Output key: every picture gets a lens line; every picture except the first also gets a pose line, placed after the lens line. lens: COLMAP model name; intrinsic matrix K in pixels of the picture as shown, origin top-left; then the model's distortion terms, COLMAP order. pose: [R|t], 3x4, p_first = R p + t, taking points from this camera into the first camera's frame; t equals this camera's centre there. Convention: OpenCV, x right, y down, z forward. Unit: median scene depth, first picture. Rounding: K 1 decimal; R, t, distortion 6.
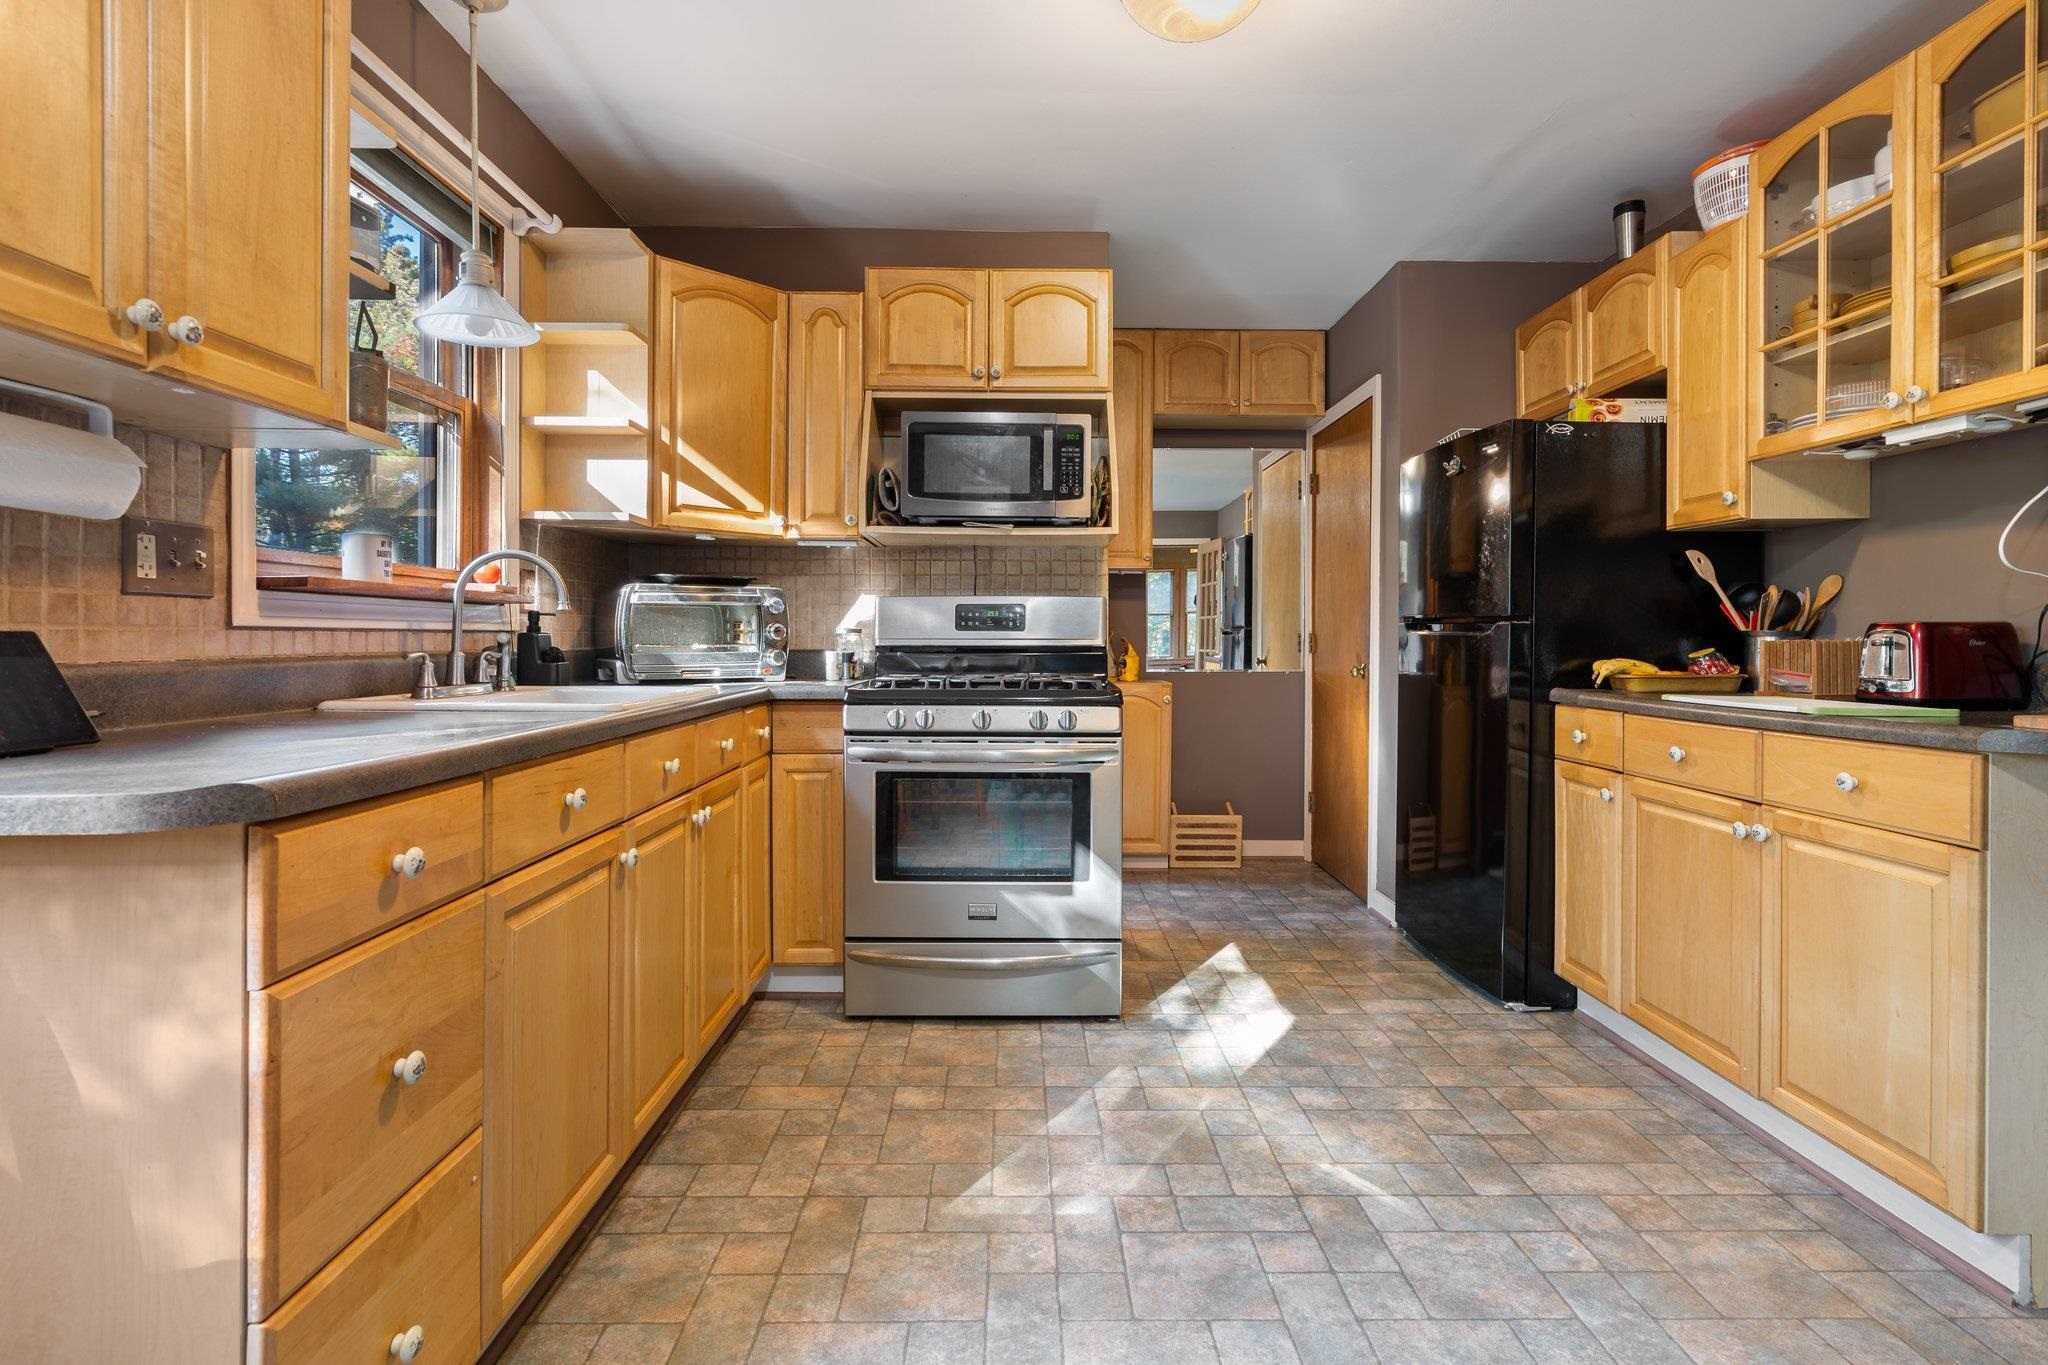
lens RADIAL K [[981.7, 0, 1024.4], [0, 981.7, 645.3], [0, 0, 1]] dist [0.005800, -0.000399]
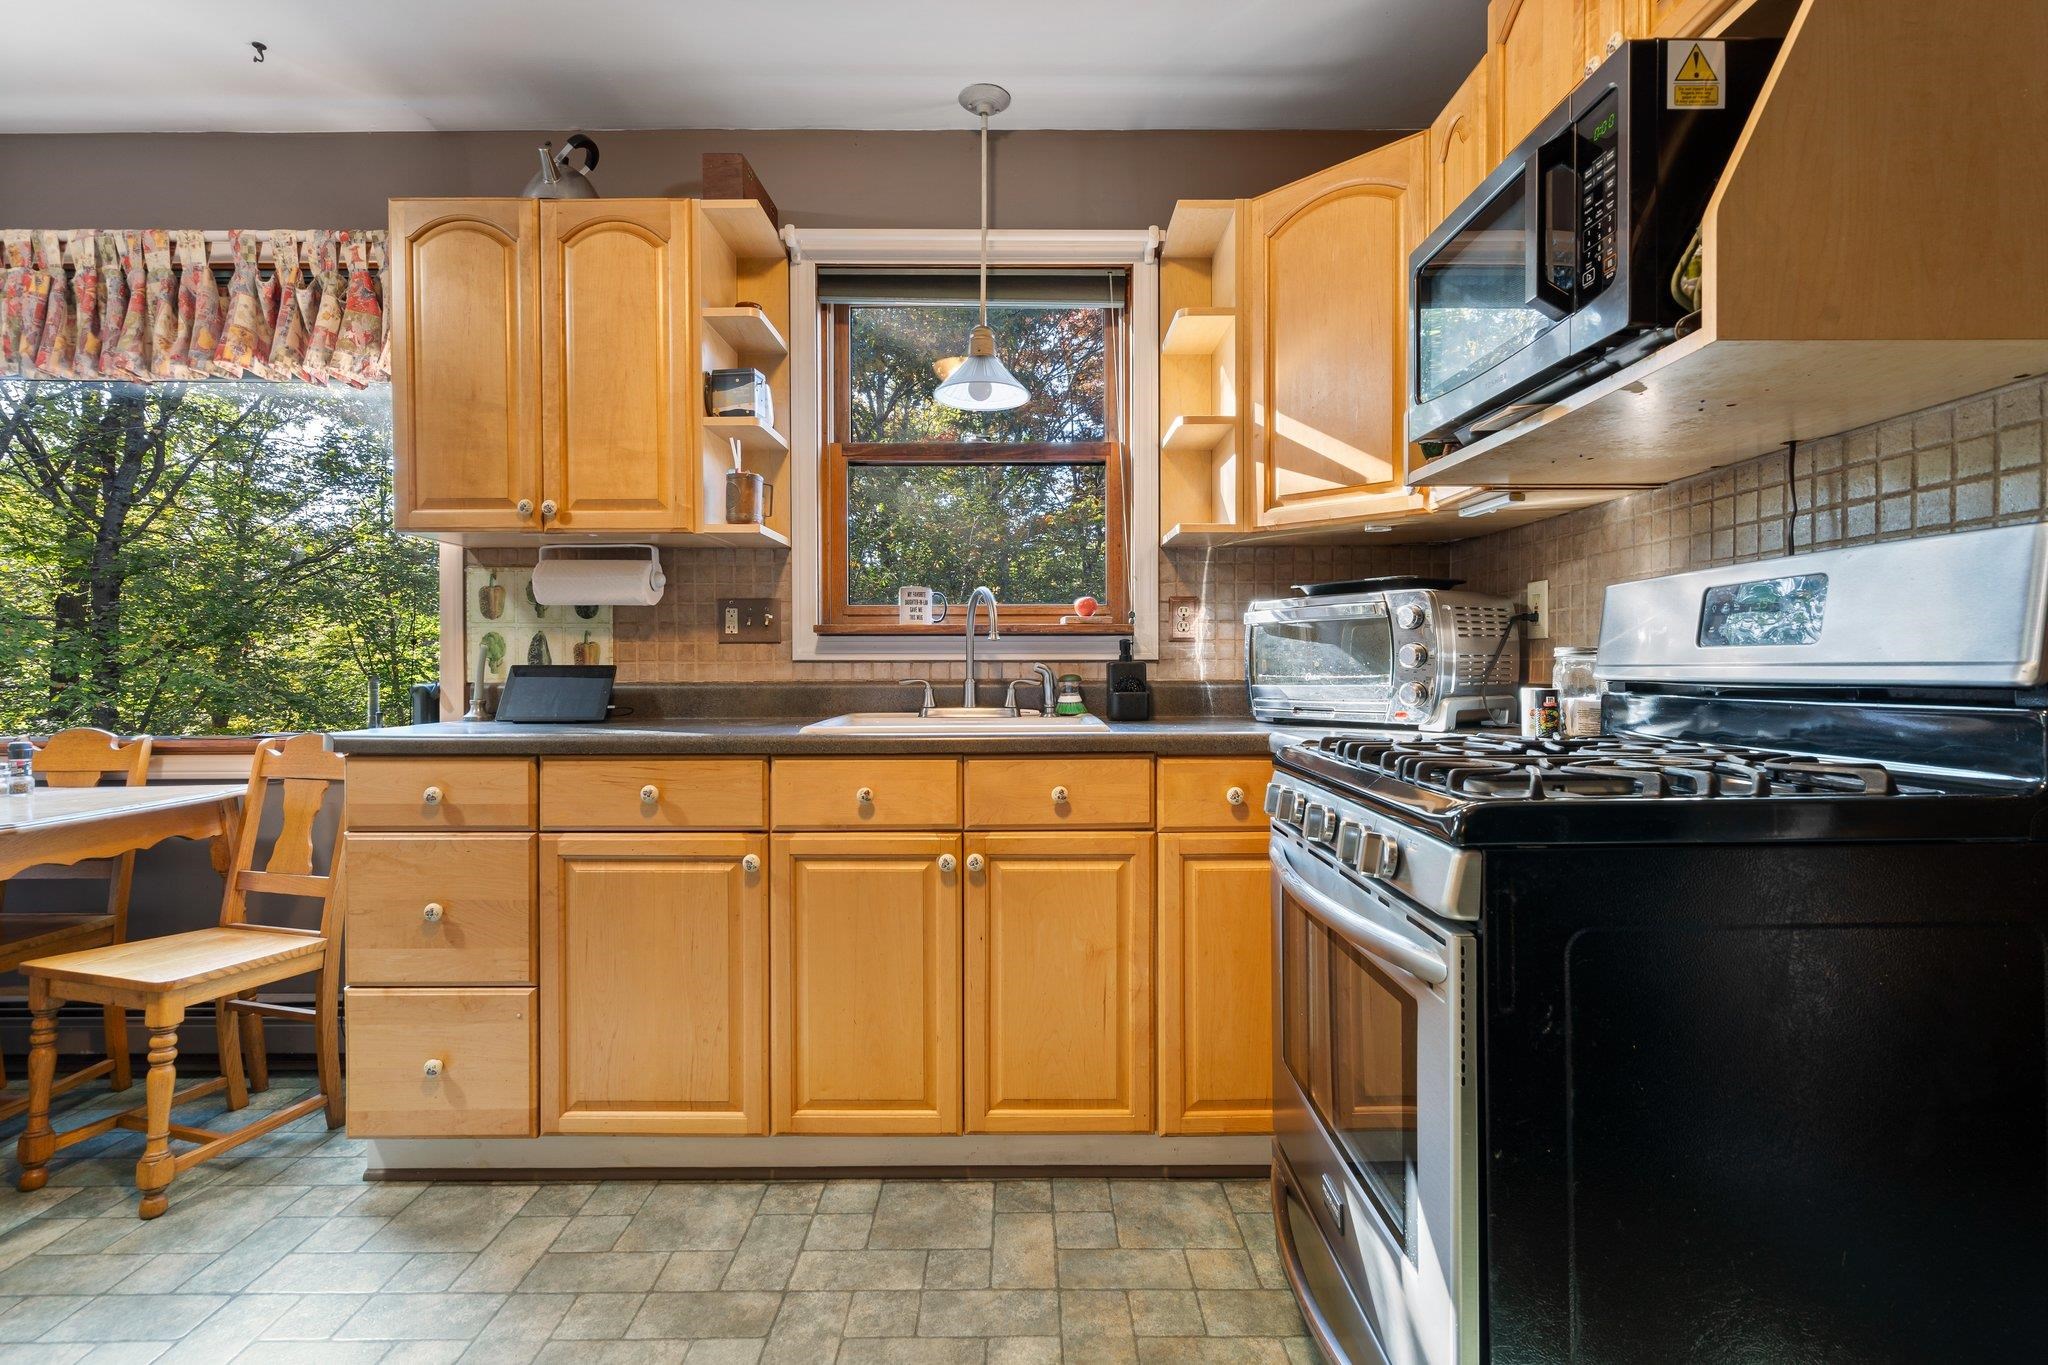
lens RADIAL K [[981.7, 0, 1024.5], [0, 981.7, 676.8], [0, 0, 1]] dist [0.005800, -0.000399]
pose [[0.000138, 0.005529, -0.999985, 0.665206], [-0.005320, 0.999971, 0.005528, -0.003544], [0.999986, 0.005319, 0.000168, 1.206188]]
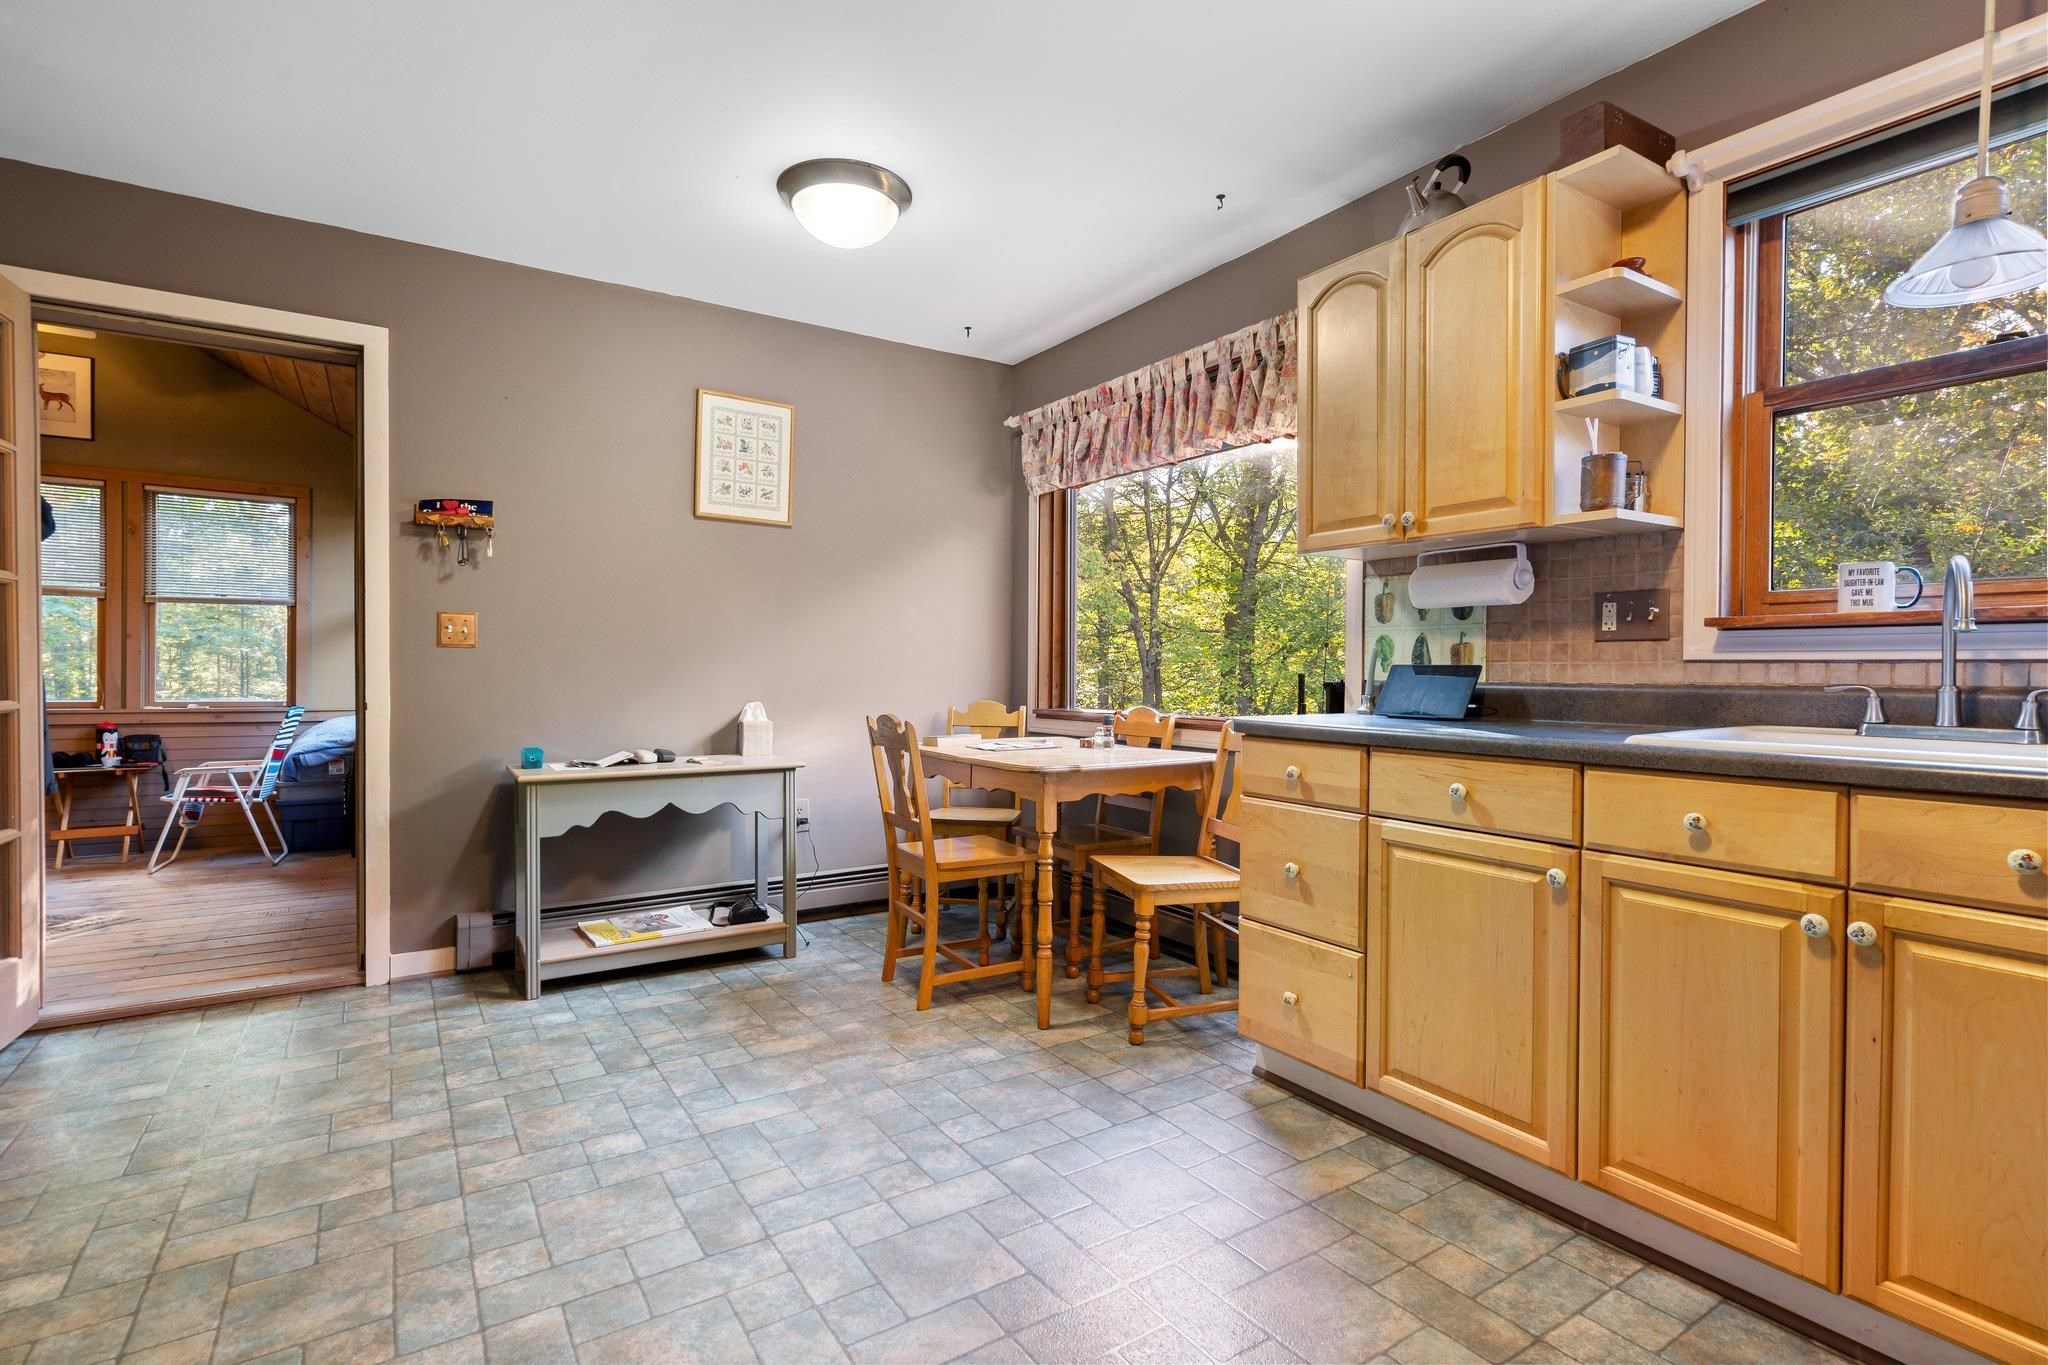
lens RADIAL K [[981.7, 0, 1033.3], [0, 981.7, 683.0], [0, 0, 1]] dist [0.005800, -0.000399]
pose [[-0.834628, 0.002068, -0.550810, 0.588480], [-0.011218, 0.999722, 0.020752, -0.005422], [0.550699, 0.023500, -0.834373, 1.436683]]
